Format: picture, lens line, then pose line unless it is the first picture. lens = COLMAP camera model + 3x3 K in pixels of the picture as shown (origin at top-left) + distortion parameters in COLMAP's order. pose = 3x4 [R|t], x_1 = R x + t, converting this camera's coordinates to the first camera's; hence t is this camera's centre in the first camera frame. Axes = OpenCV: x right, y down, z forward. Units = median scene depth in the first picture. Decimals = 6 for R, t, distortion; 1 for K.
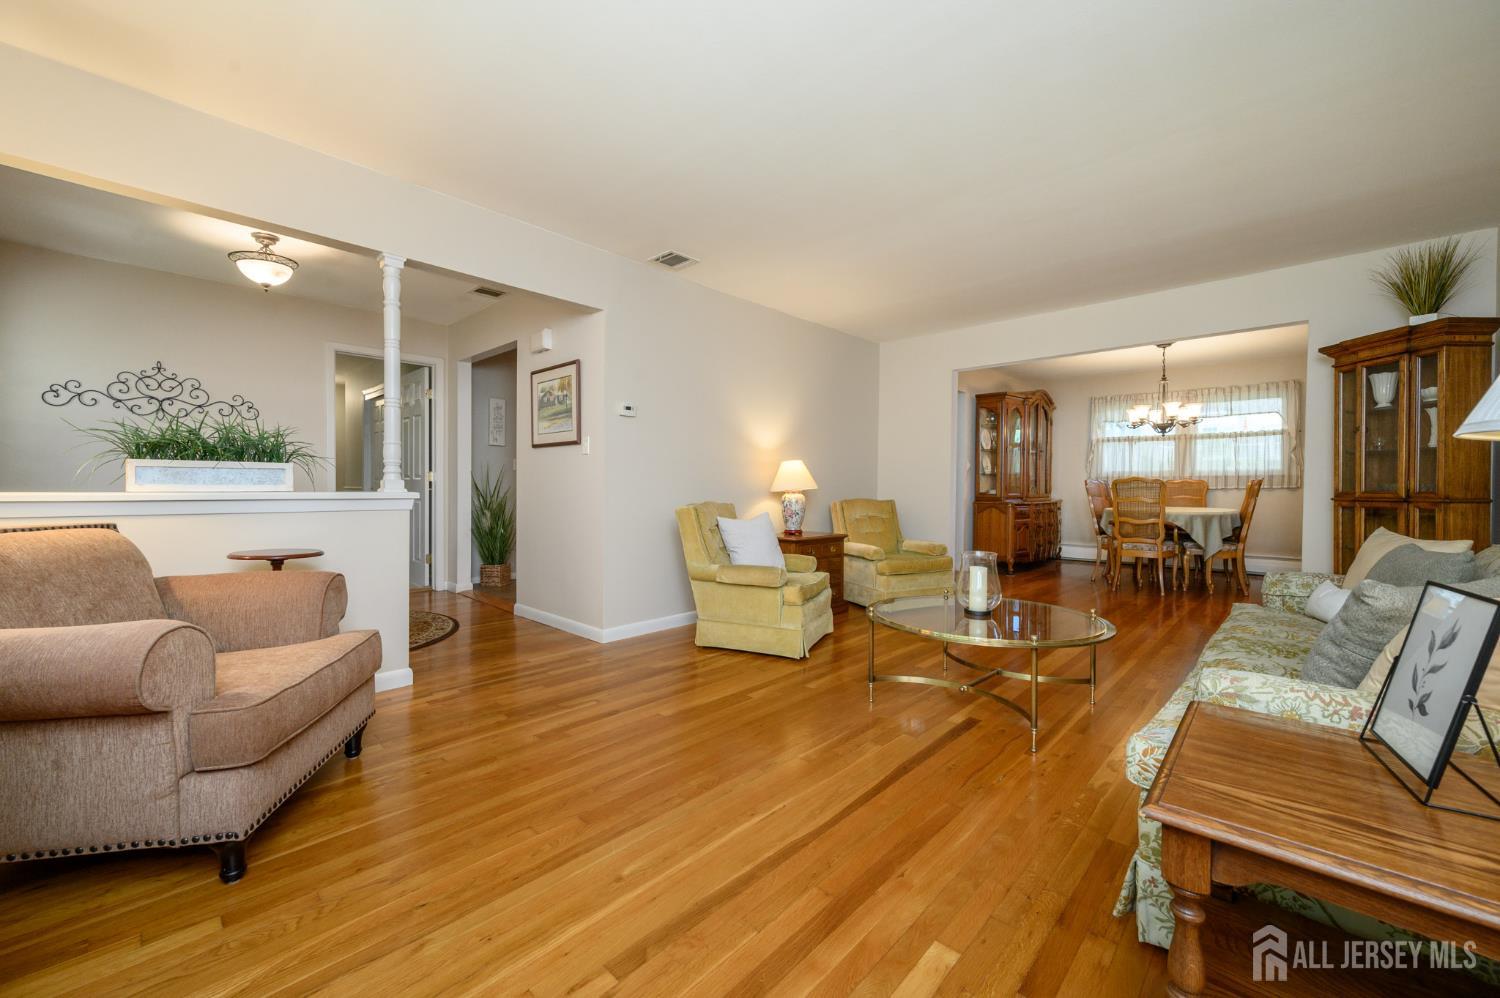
lens RADIAL K [[595.4, 0, 742.0], [0, 595.4, 491.0], [0, 0, 1]] dist [0.002474, -0.000142]
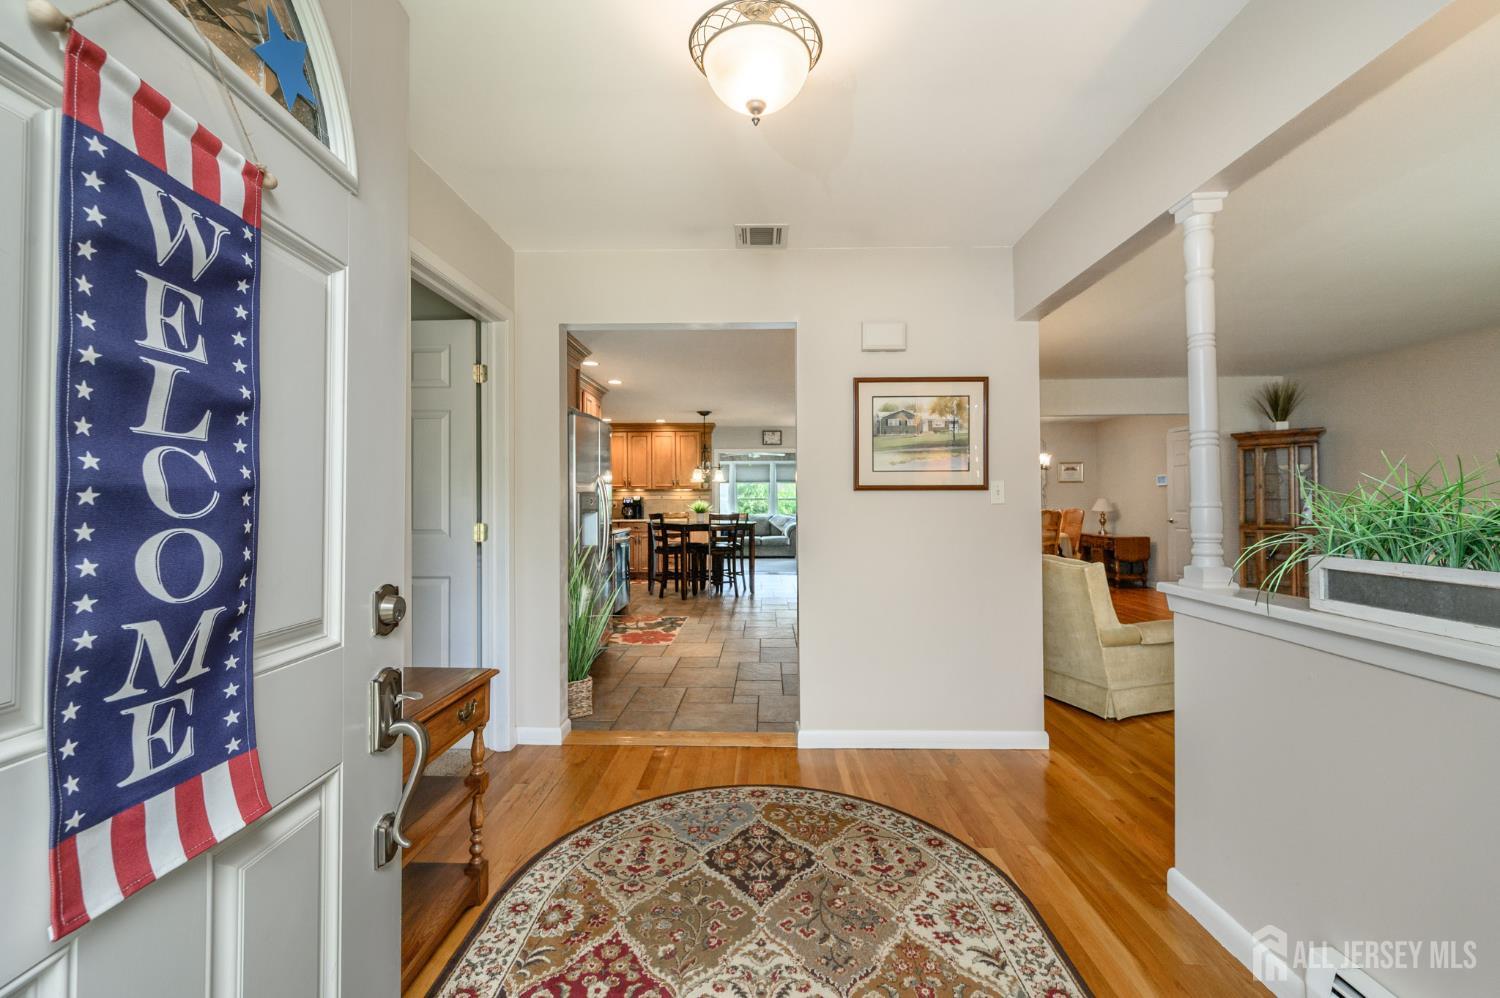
lens RADIAL K [[595.4, 0, 746.0], [0, 595.4, 497.5], [0, 0, 1]] dist [0.002474, -0.000142]
pose [[0.743661, -0.003528, 0.668548, -0.656481], [0.012901, 0.999876, -0.009074, -0.043784], [-0.668433, 0.015373, 0.743614, 0.425371]]
